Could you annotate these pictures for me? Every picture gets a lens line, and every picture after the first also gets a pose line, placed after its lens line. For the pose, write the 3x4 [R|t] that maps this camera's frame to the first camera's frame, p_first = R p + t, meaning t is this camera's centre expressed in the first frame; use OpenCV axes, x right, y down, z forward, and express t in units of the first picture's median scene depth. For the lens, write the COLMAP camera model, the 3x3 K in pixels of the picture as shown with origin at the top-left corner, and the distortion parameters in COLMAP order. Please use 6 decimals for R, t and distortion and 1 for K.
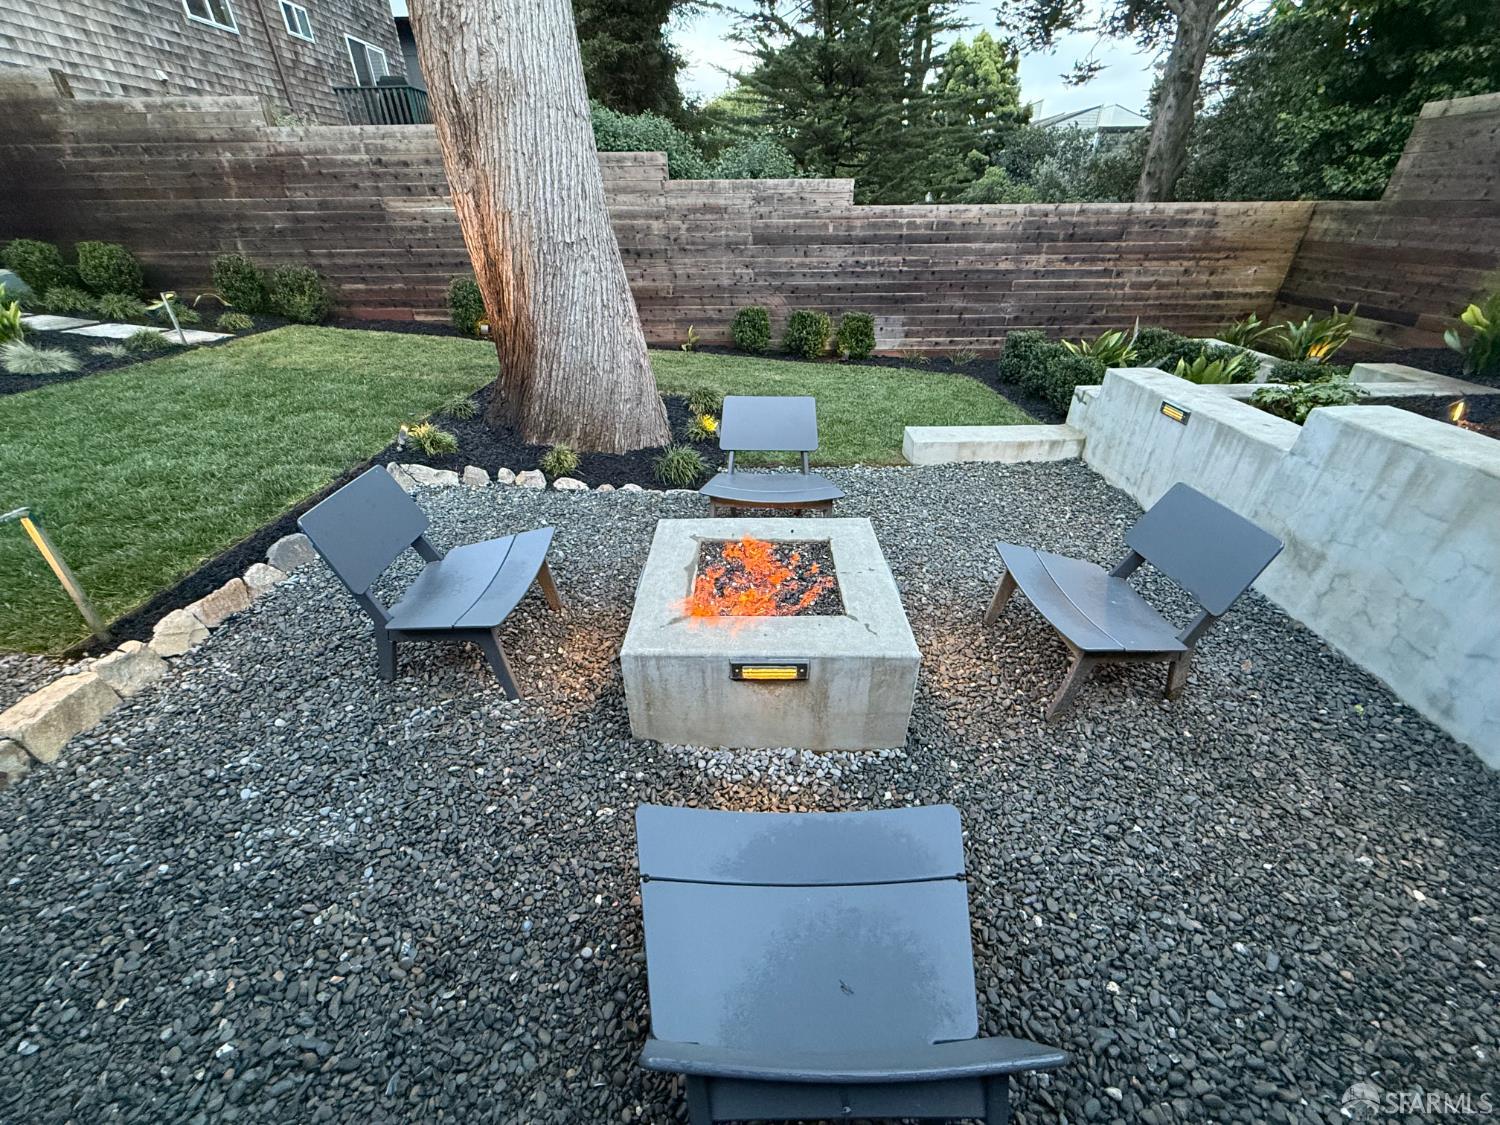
lens RADIAL K [[597.9, 0, 750.5], [0, 597.9, 562.5], [0, 0, 1]] dist [0.000910, -0.000215]
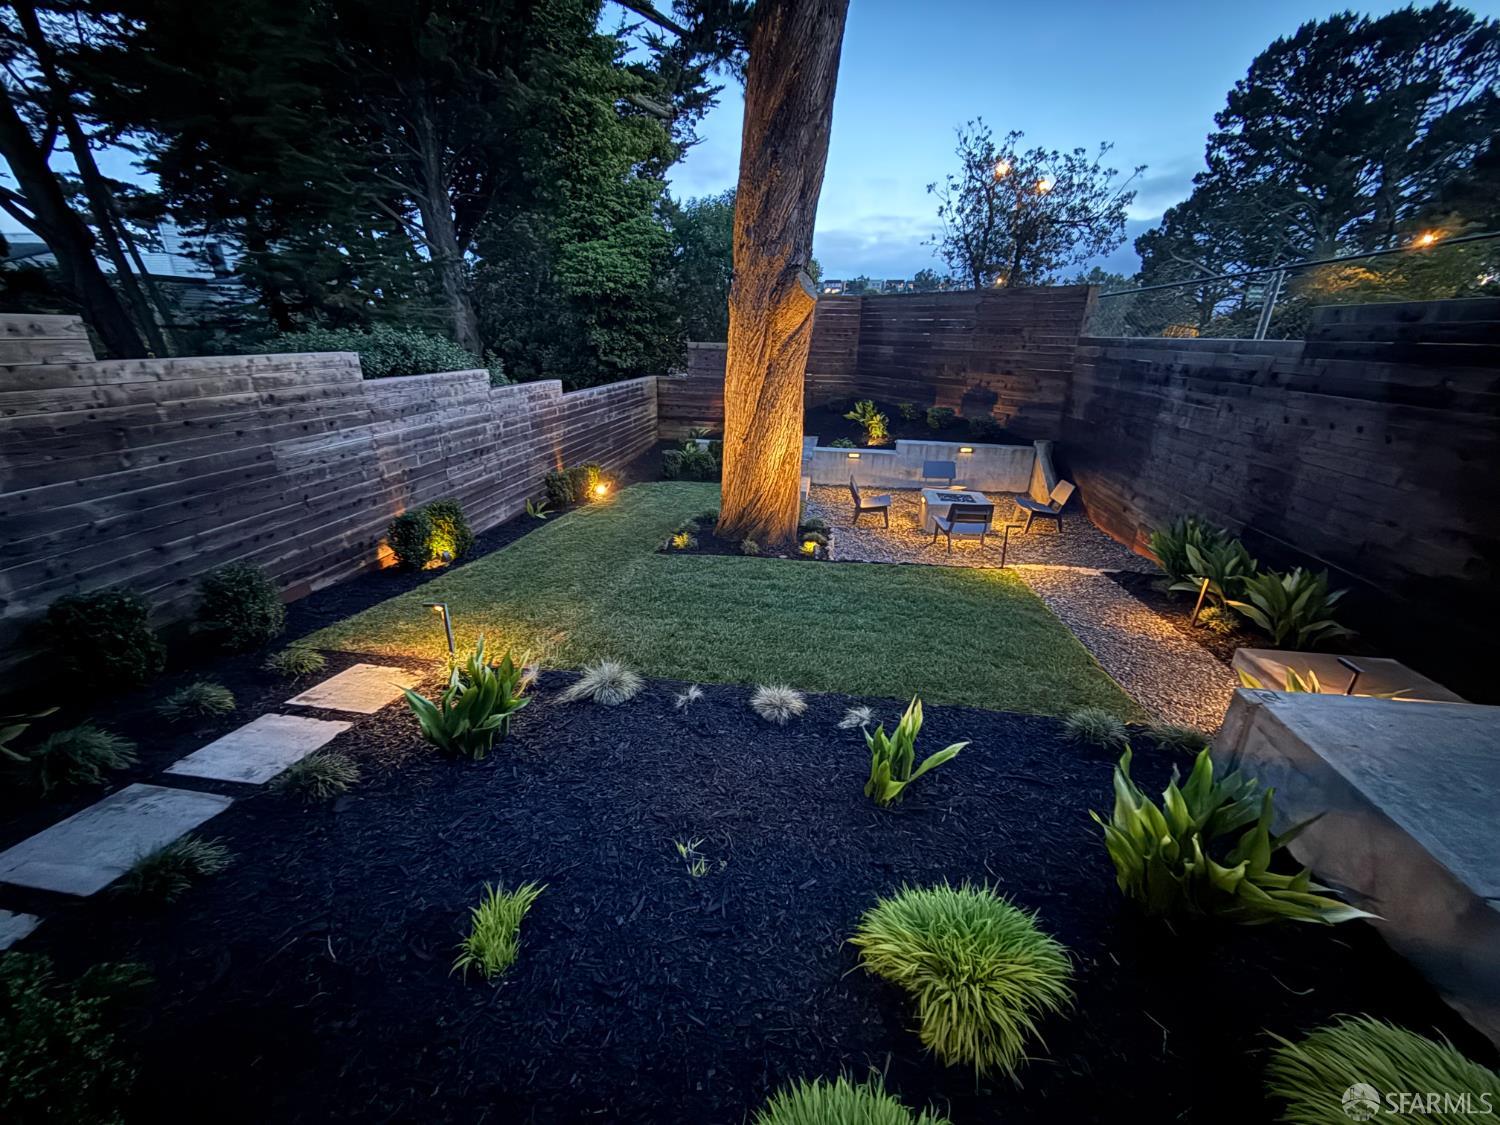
lens RADIAL K [[597.9, 0, 750.5], [0, 597.9, 562.6], [0, 0, 1]] dist [0.000910, -0.000215]
pose [[0.148511, -0.344663, 0.926905, -1.268105], [0.476059, 0.846462, 0.238475, -0.399225], [-0.866783, 0.405845, 0.289789, 0.370010]]
